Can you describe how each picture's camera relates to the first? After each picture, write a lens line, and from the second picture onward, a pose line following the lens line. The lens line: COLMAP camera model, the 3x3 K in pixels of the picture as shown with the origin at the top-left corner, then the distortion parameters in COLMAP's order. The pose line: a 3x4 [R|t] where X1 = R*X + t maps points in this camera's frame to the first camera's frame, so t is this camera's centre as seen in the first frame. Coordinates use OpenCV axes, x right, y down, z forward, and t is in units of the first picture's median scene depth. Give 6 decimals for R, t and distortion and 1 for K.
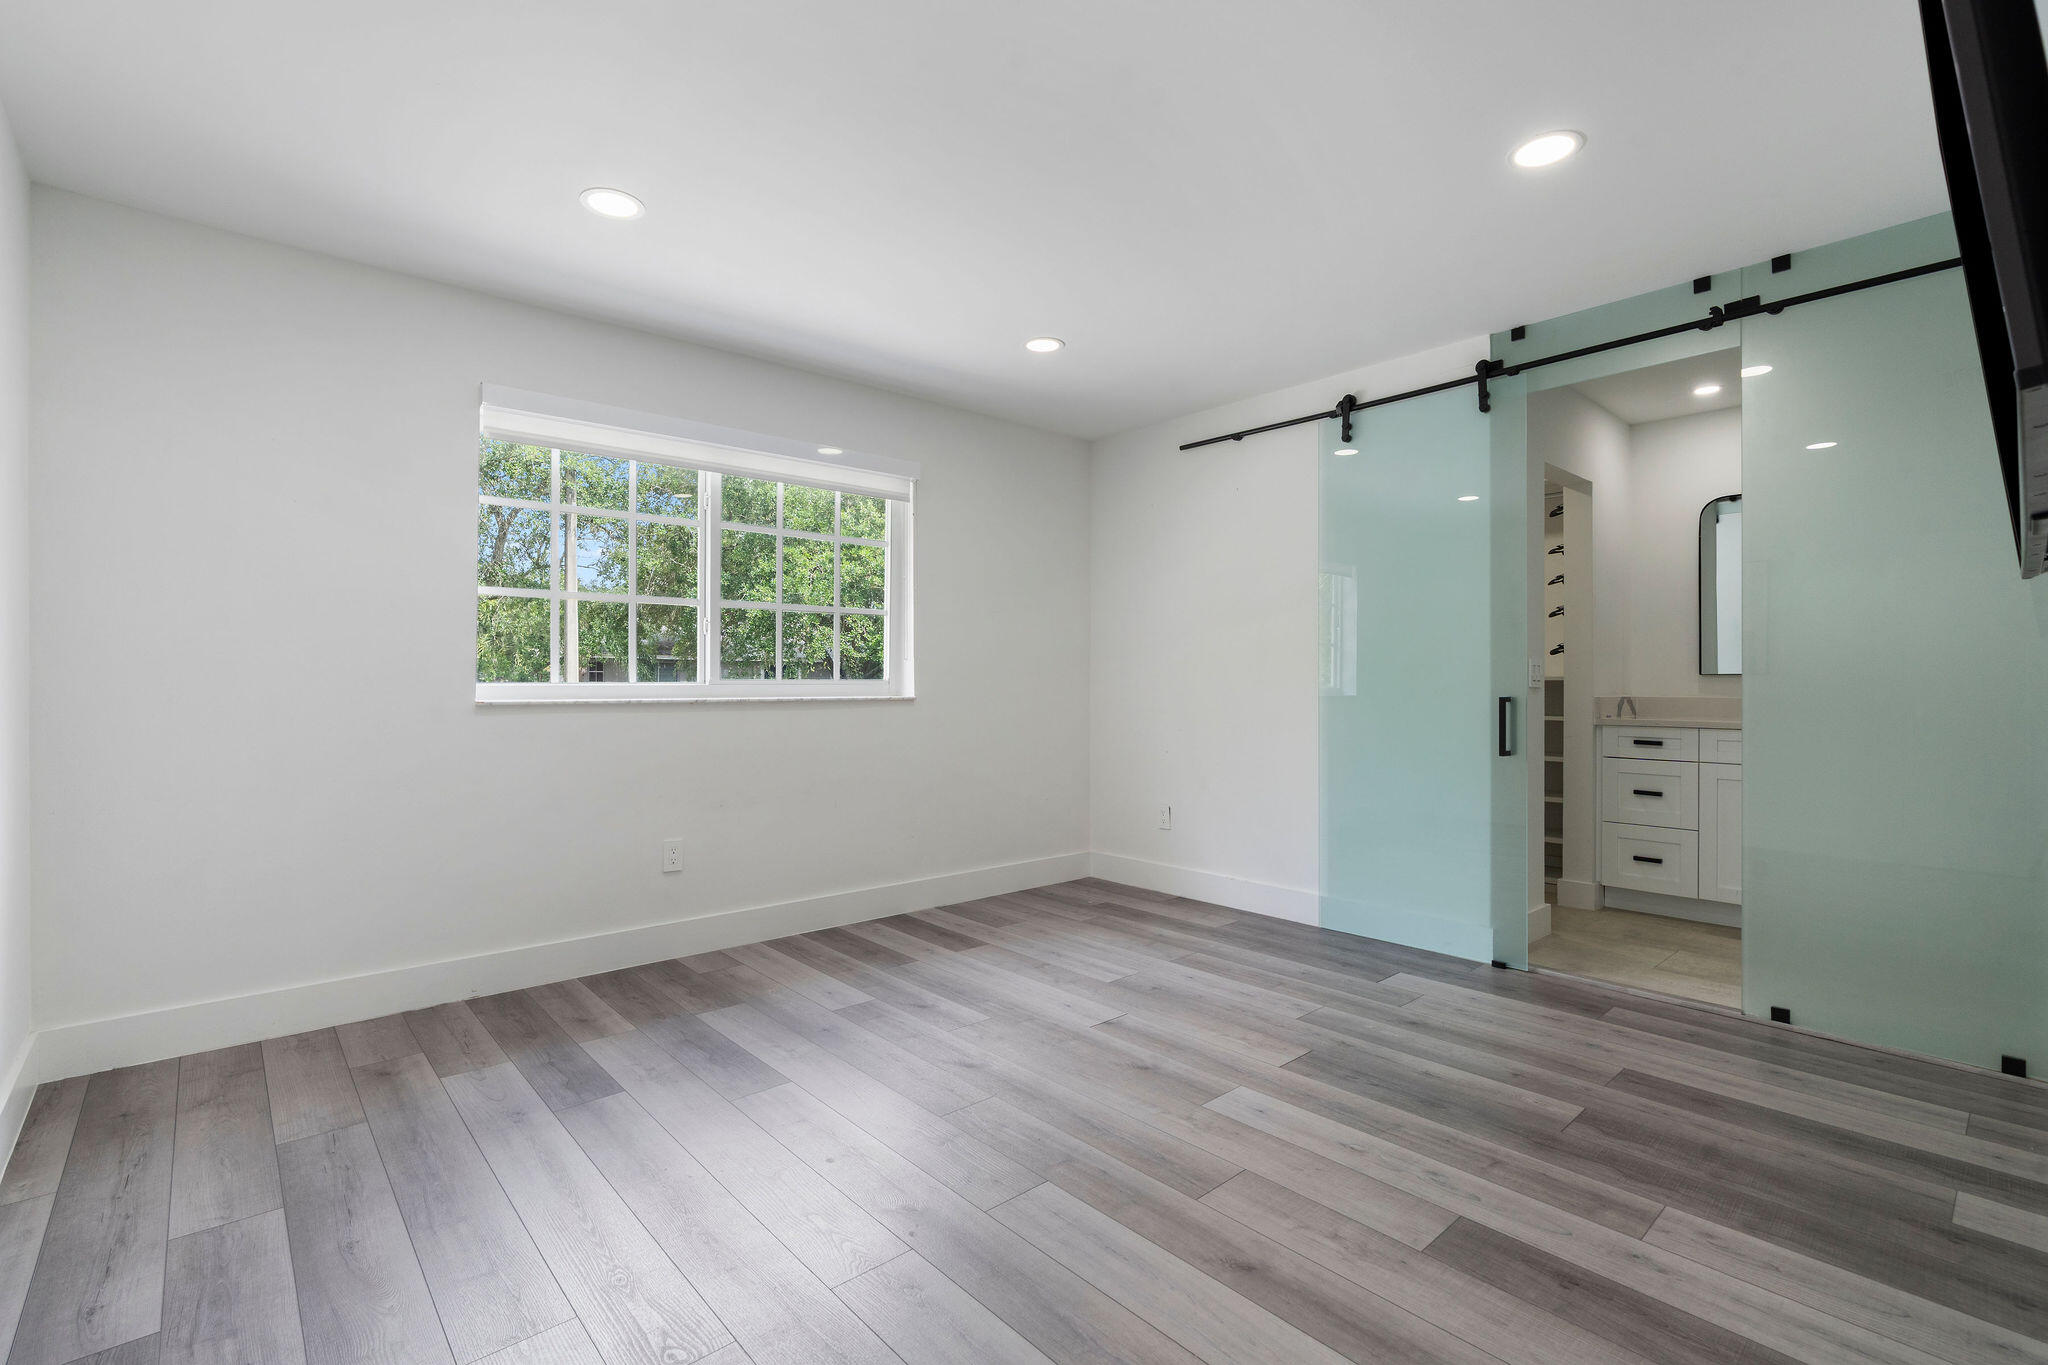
lens RADIAL K [[926.3, 0, 1023.4], [0, 926.3, 692.2], [0, 0, 1]] dist [-0.003758, 0.000428]
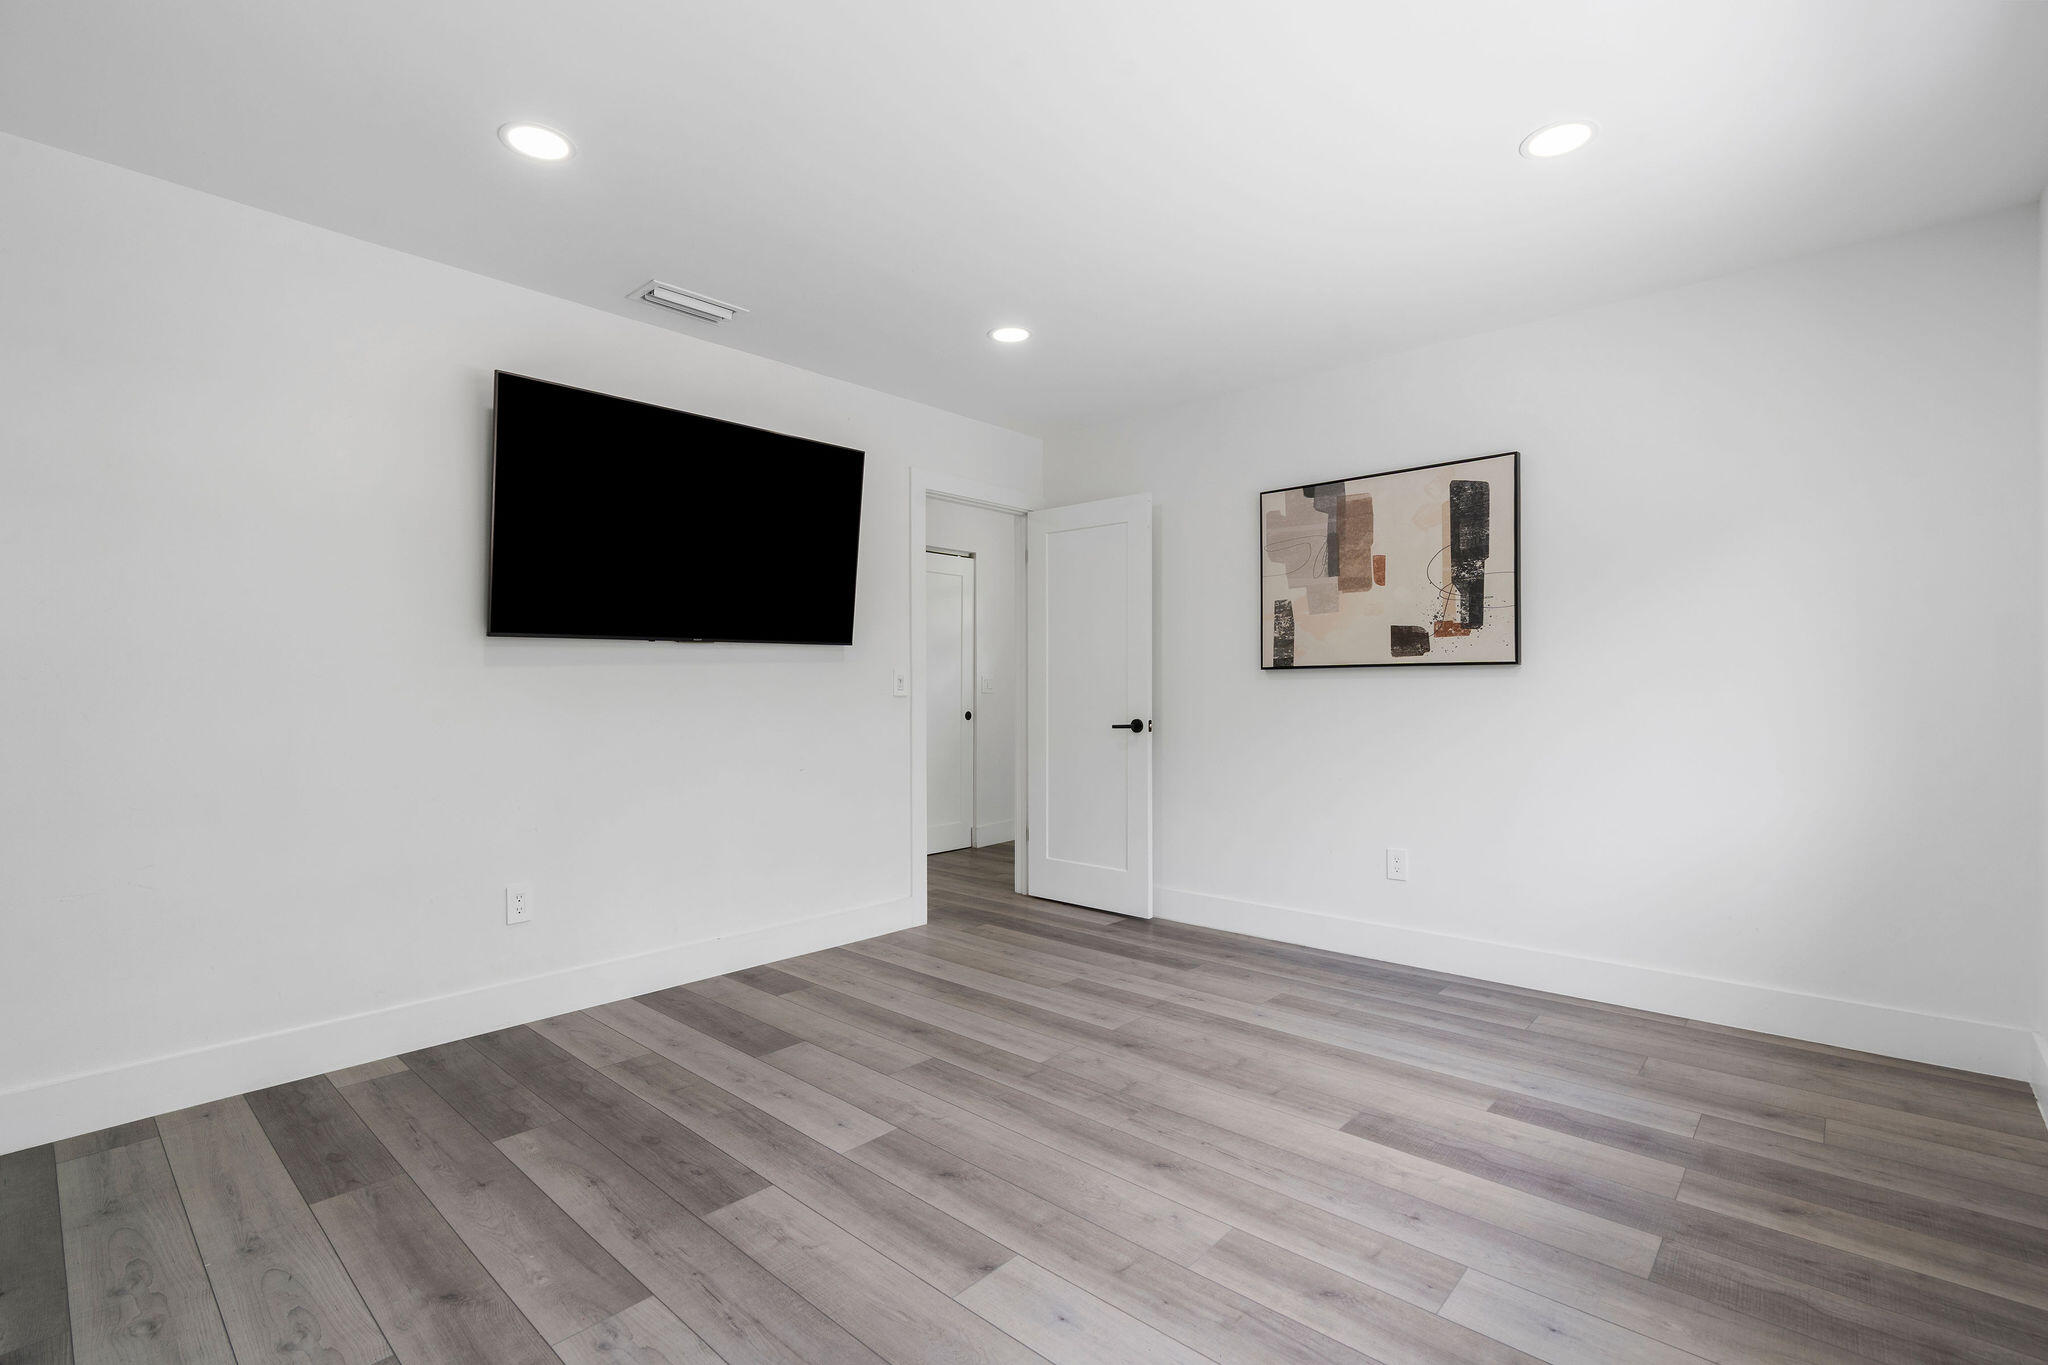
lens RADIAL K [[924.8, 0, 1029.2], [0, 924.8, 680.2], [0, 0, 1]] dist [-0.007300, -0.000112]
pose [[-0.993620, -0.000176, -0.112776, 0.136289], [-0.000269, 1.000000, 0.000811, -0.020942], [0.112776, 0.000836, -0.993620, 1.639199]]
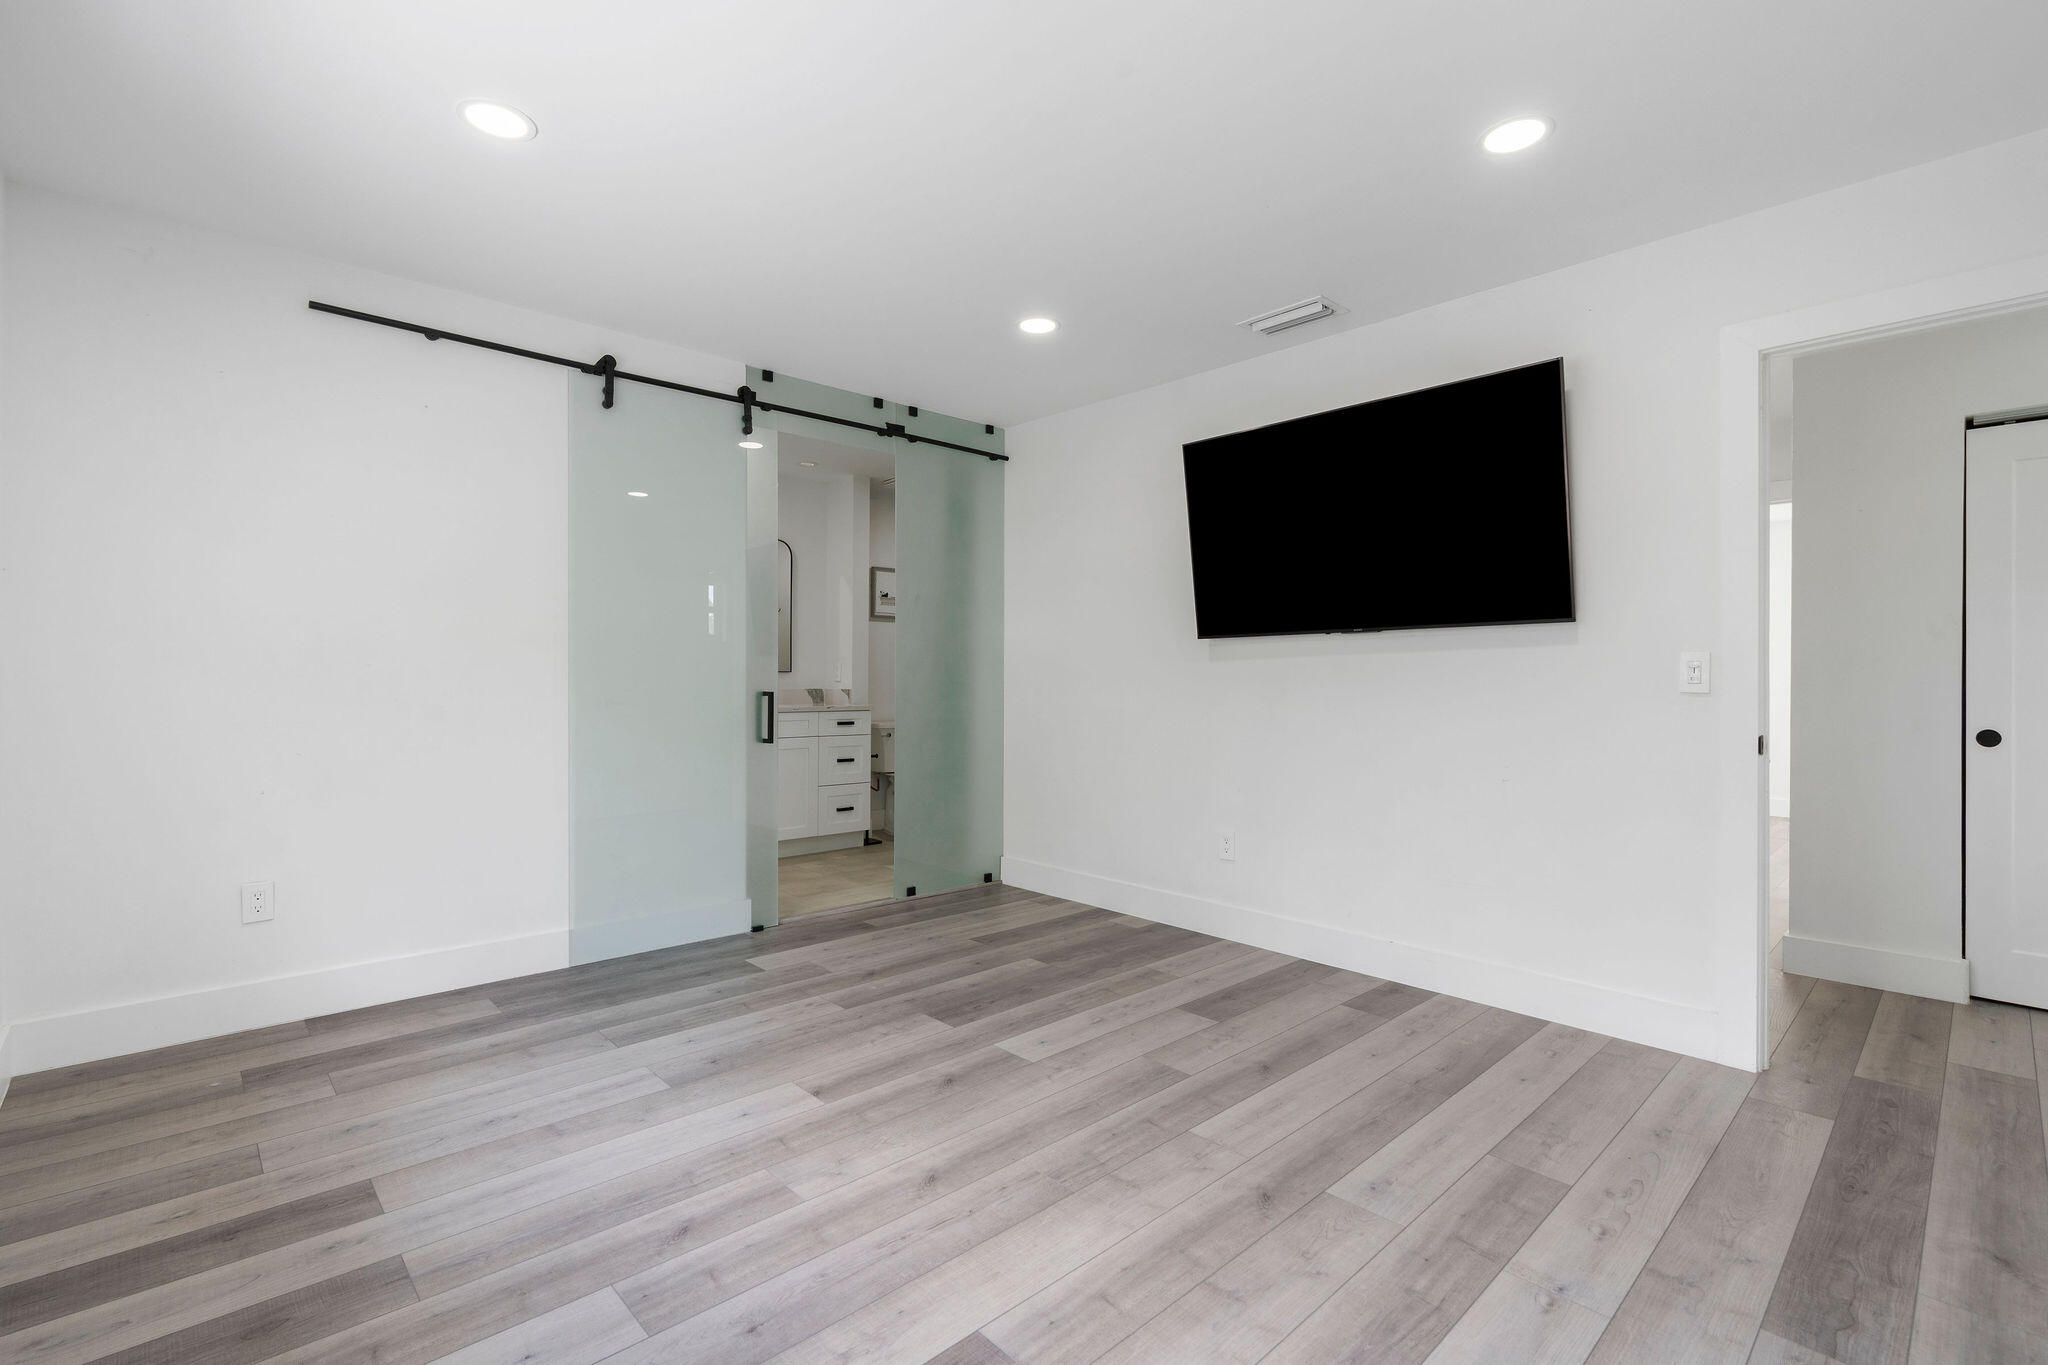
lens RADIAL K [[928.9, 0, 1018.8], [0, 928.9, 686.3], [0, 0, 1]] dist [-0.006232, 0.001103]
pose [[-0.026353, -0.010959, 0.999593, -0.760398], [0.004624, 0.999928, 0.011084, -0.015205], [-0.999642, 0.004915, -0.026300, 0.864743]]
